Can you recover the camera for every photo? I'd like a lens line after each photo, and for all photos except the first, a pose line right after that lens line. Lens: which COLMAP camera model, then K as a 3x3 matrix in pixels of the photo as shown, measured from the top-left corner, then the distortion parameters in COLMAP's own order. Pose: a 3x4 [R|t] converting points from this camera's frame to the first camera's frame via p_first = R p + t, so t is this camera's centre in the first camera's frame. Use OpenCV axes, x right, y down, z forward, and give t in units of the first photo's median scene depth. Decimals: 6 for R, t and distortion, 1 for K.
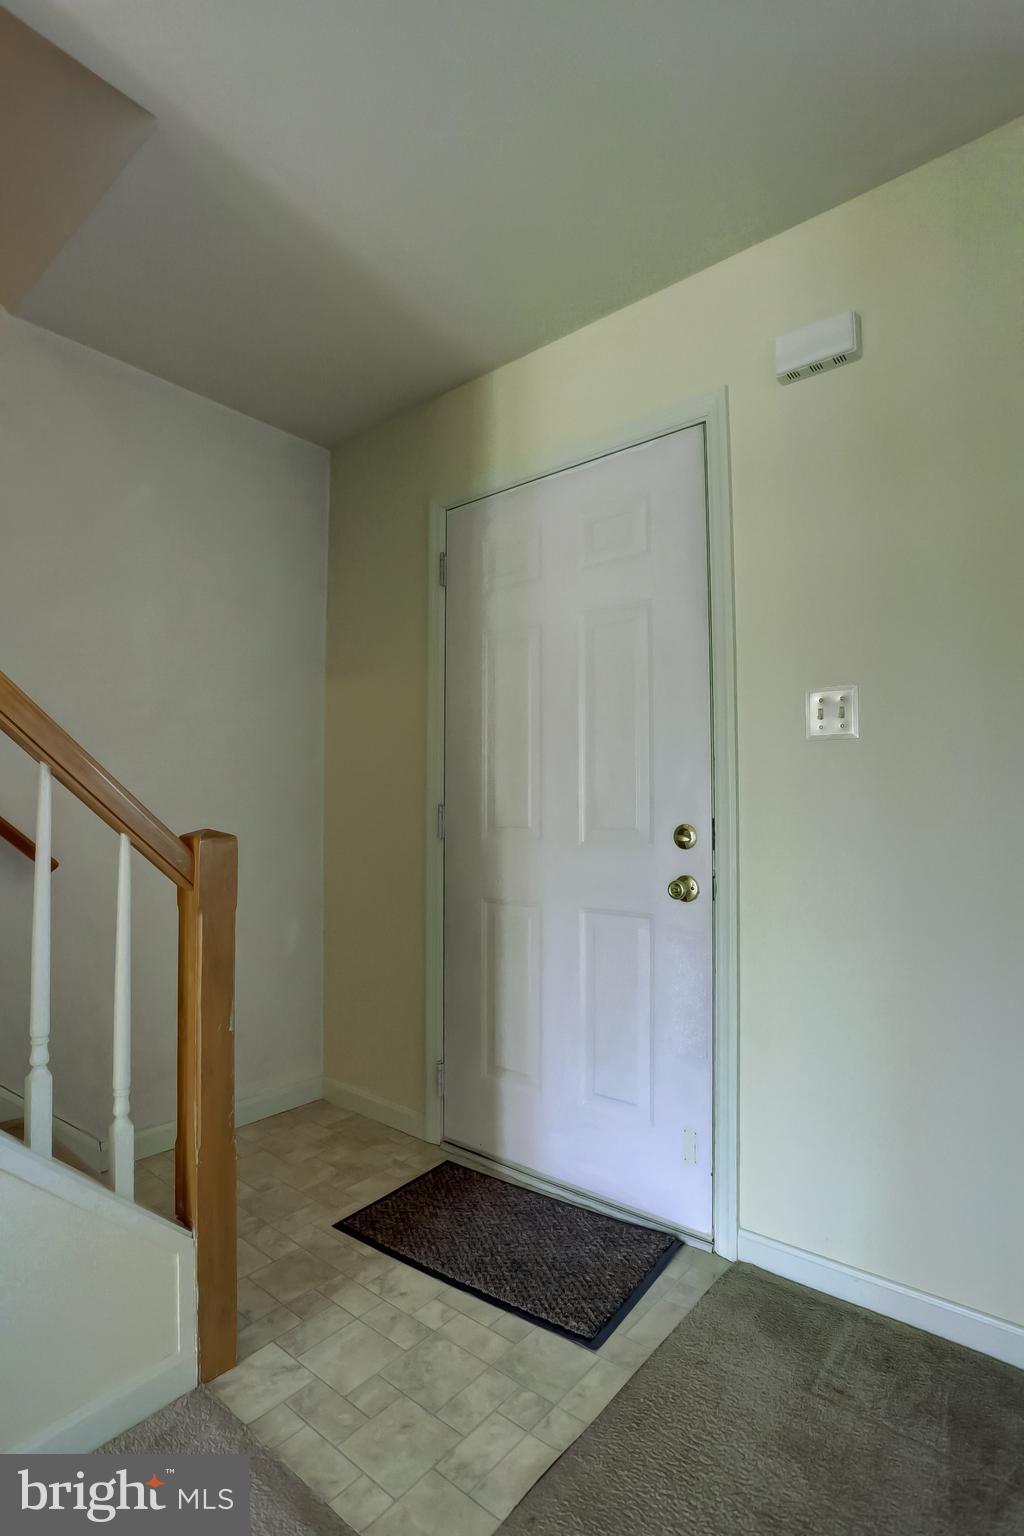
lens RADIAL K [[739.3, 0, 512.0], [0, 739.3, 768.0], [0, 0, 1]] dist [-0.057159, 0.013337]
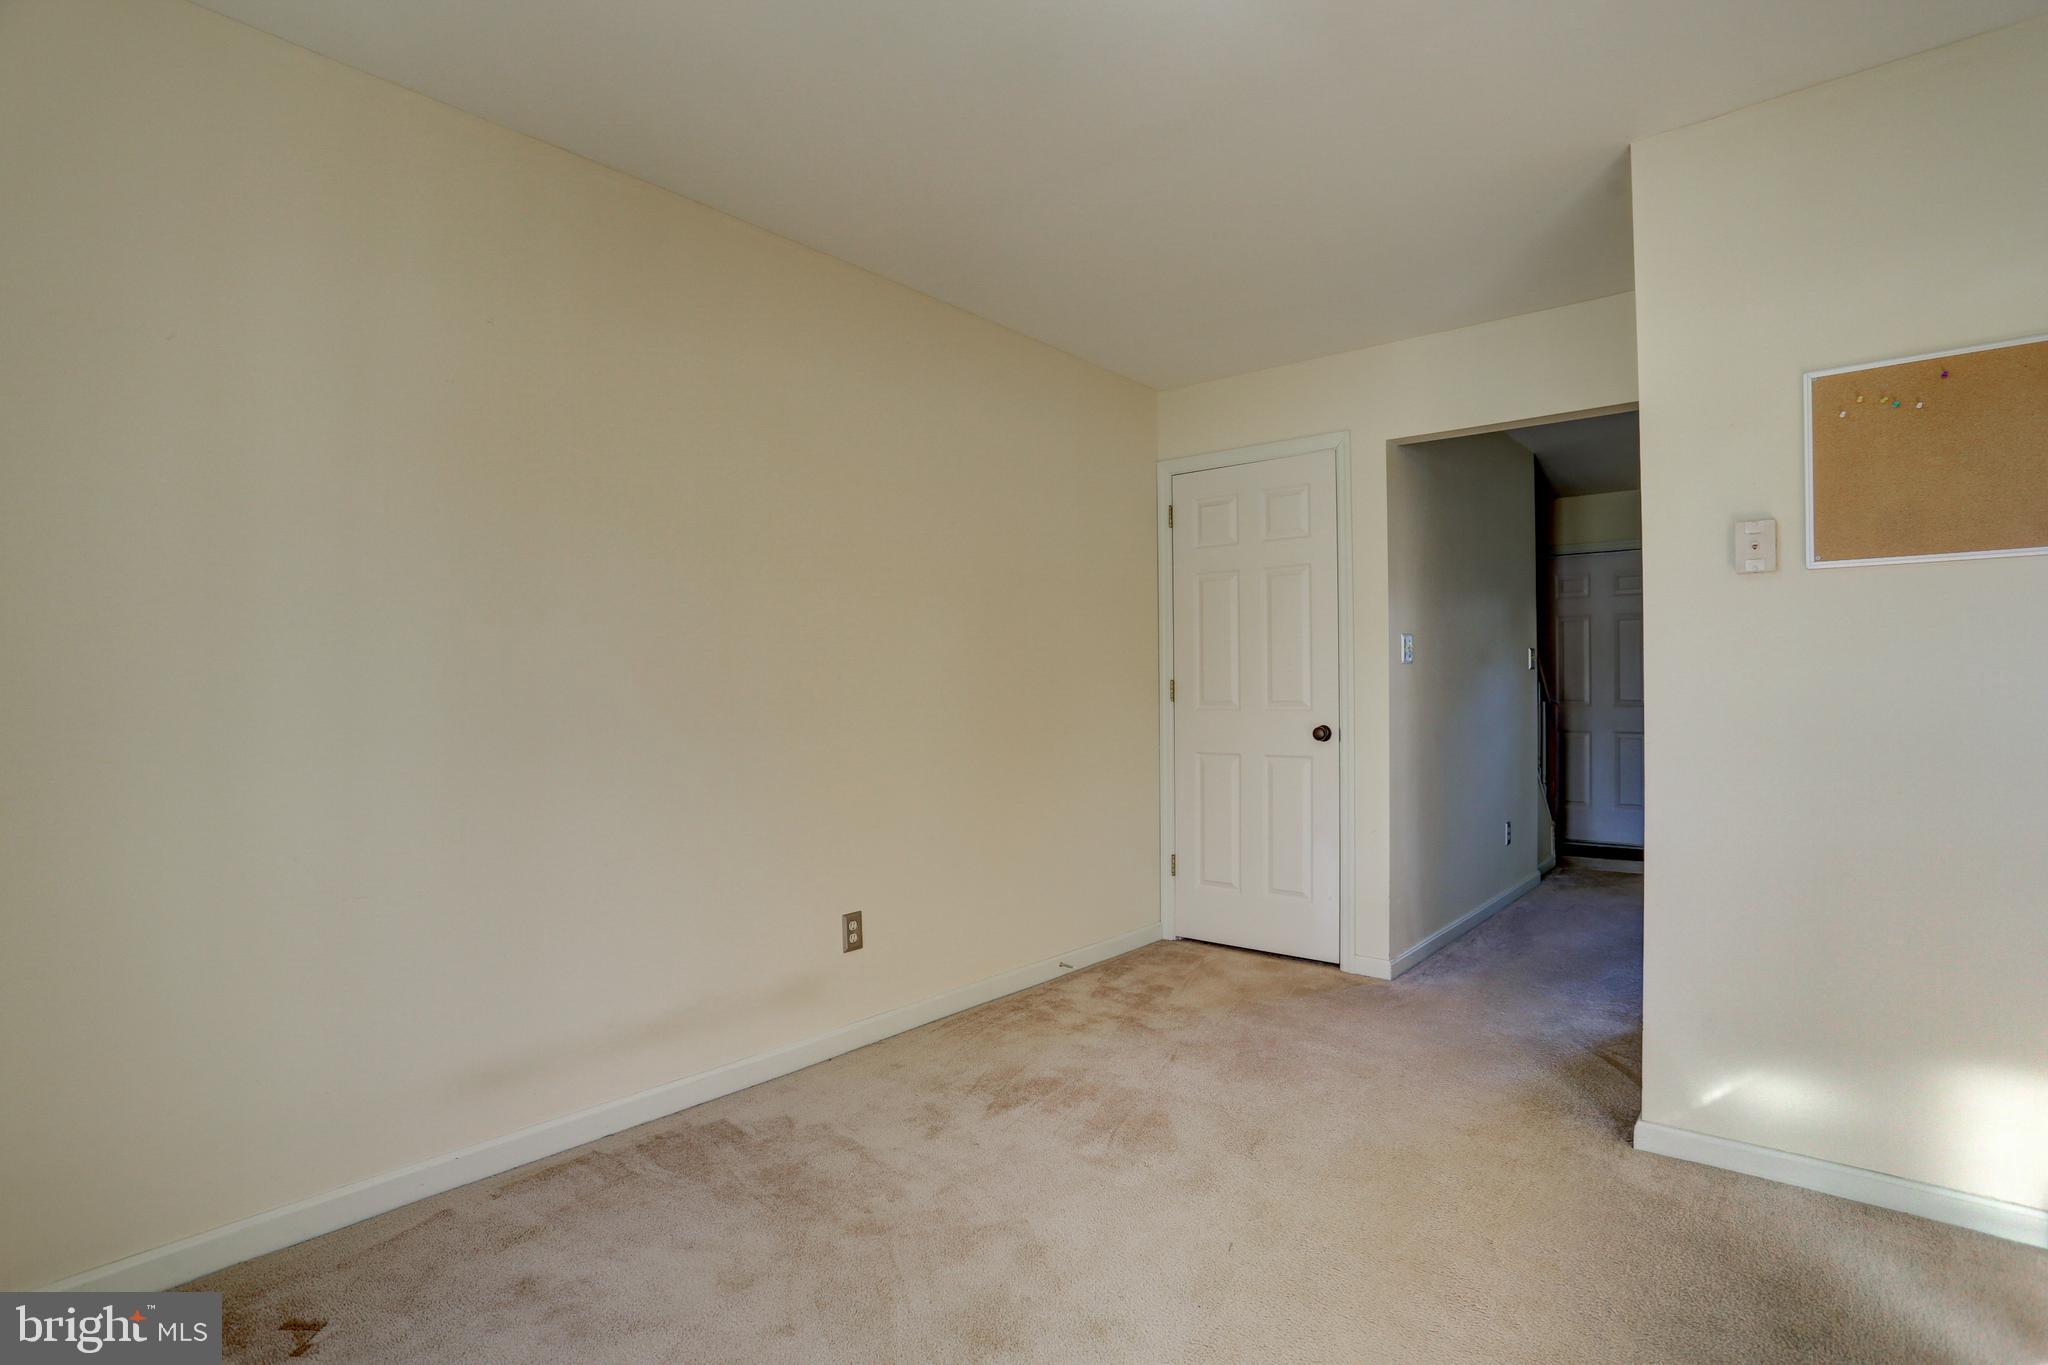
lens RADIAL K [[1010.5, 0, 1024.0], [0, 1010.5, 682.5], [0, 0, 1]] dist [-0.059675, 0.026720]
pose [[0.999987, -0.004995, -0.001354, -2.172814], [0.005054, 0.998824, 0.048216, -0.174731], [0.001112, -0.048222, 0.998836, -2.705218]]
